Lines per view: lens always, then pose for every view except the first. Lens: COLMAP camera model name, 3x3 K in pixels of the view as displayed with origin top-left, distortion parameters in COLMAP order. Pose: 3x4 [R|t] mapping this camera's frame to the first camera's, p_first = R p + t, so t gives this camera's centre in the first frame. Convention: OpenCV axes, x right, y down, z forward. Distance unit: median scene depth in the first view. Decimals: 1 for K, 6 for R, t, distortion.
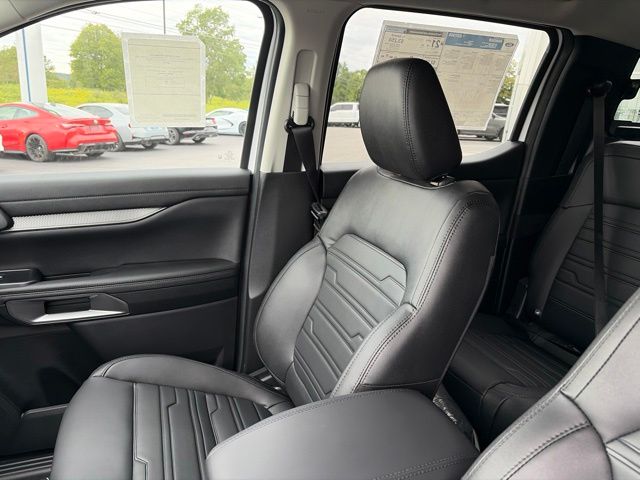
lens RADIAL K [[488.0, 0, 320.0], [0, 488.0, 240.0], [0, 0, 1]] dist [0.027041, -0.010654]
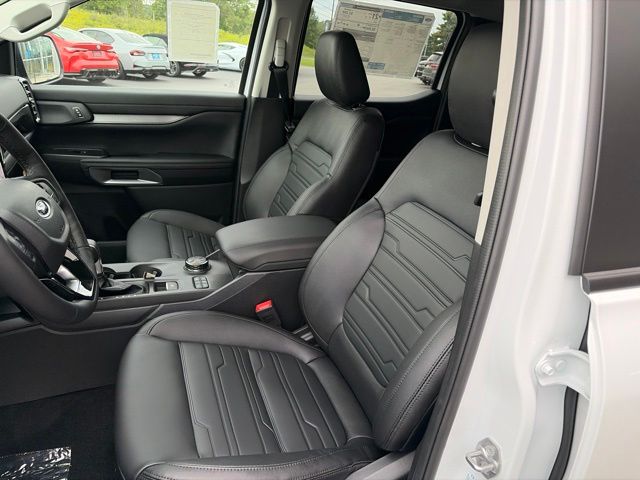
lens RADIAL K [[488.0, 0, 320.0], [0, 488.0, 240.0], [0, 0, 1]] dist [0.027041, -0.010654]
pose [[0.997689, 0.066239, 0.015124, 0.093210], [-0.067496, 0.991767, 0.108819, 0.119385], [-0.007791, -0.109588, 0.993947, -0.547417]]
